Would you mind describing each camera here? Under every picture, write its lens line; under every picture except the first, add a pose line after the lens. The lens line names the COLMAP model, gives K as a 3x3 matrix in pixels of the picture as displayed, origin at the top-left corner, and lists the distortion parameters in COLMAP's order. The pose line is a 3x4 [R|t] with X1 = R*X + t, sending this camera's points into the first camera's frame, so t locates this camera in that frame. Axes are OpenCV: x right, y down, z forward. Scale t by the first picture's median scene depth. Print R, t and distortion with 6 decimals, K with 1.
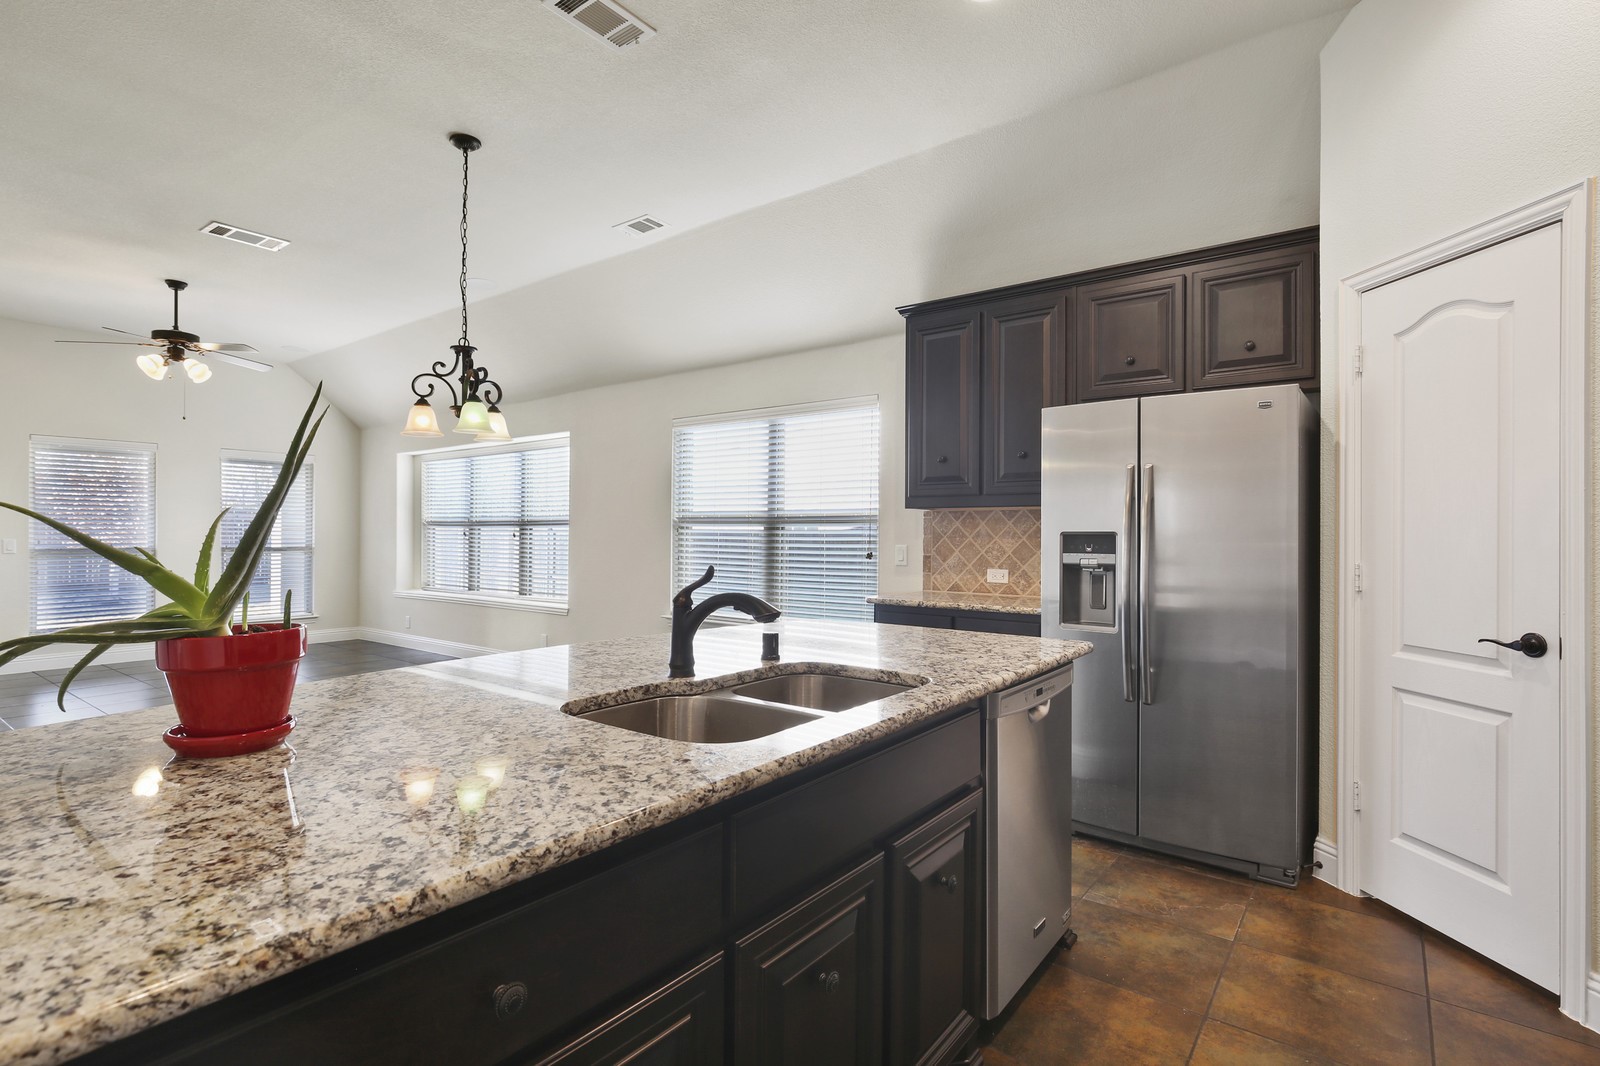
lens RADIAL K [[778.5, 0, 797.3], [0, 778.5, 526.1], [0, 0, 1]] dist [-0.011288, 0.007371]
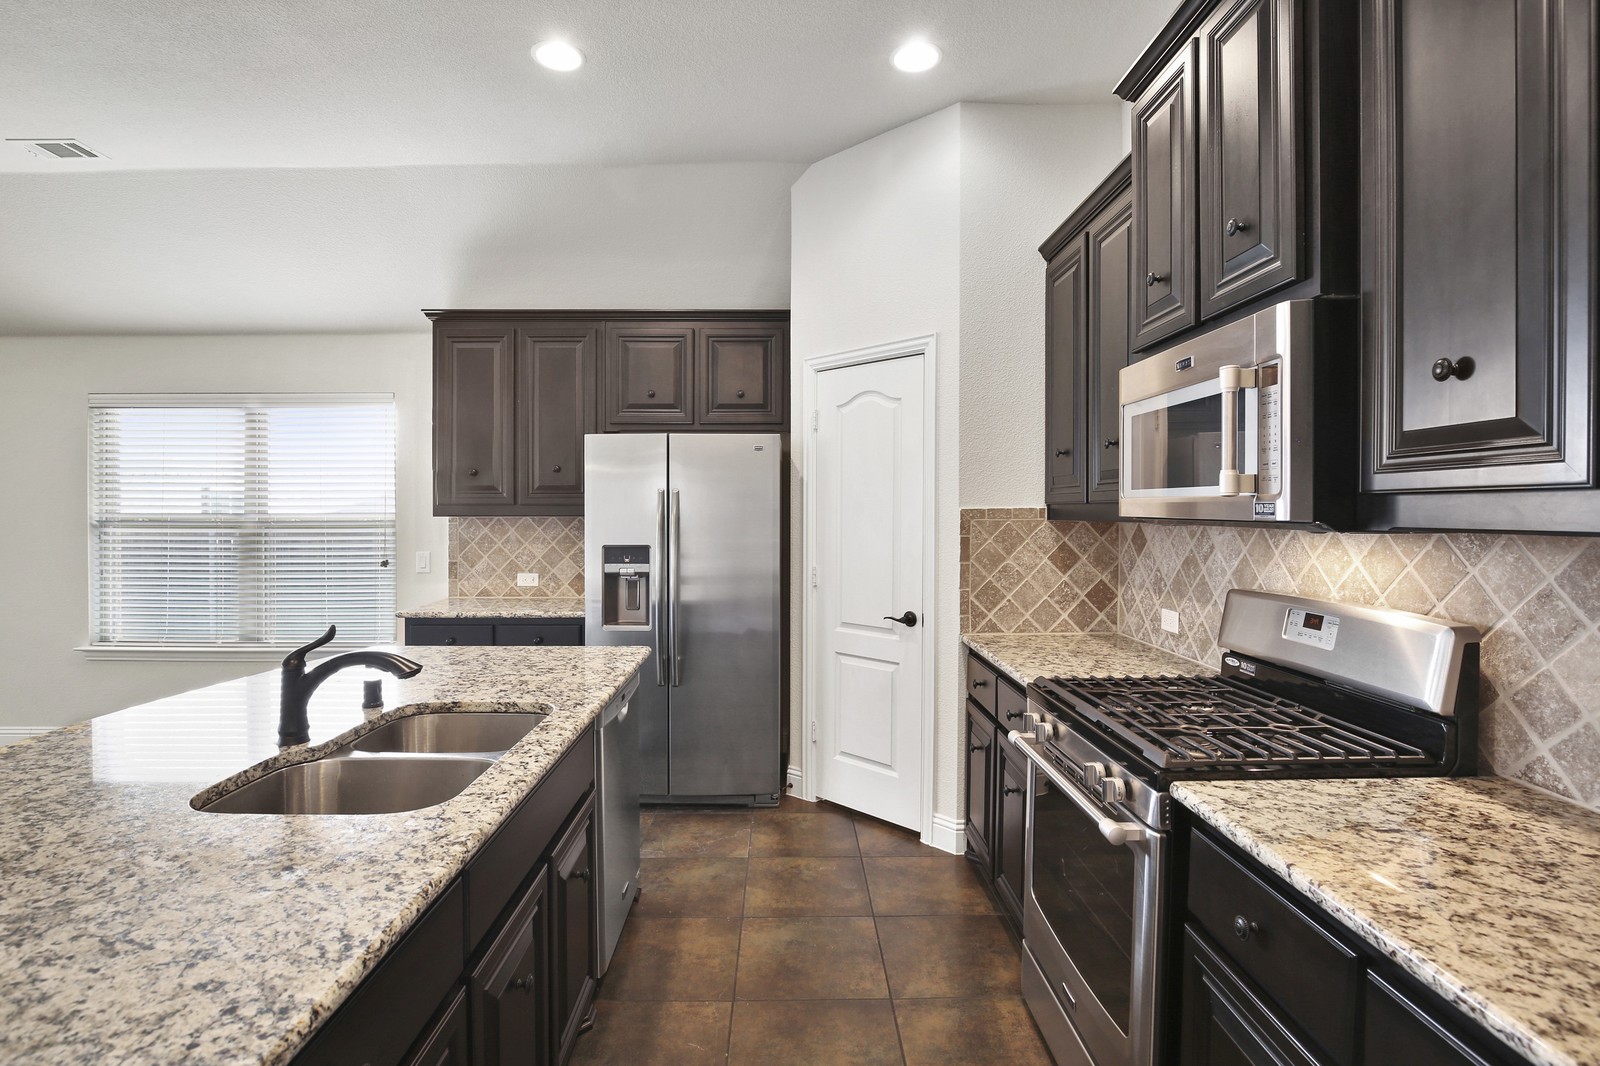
lens RADIAL K [[773.9, 0, 796.2], [0, 773.9, 518.3], [0, 0, 1]] dist [-0.019787, 0.002184]
pose [[0.786104, -0.013423, 0.617948, -0.114388], [-0.001418, 0.999722, 0.023519, -0.049210], [-0.618092, -0.019364, 0.785867, -0.051730]]
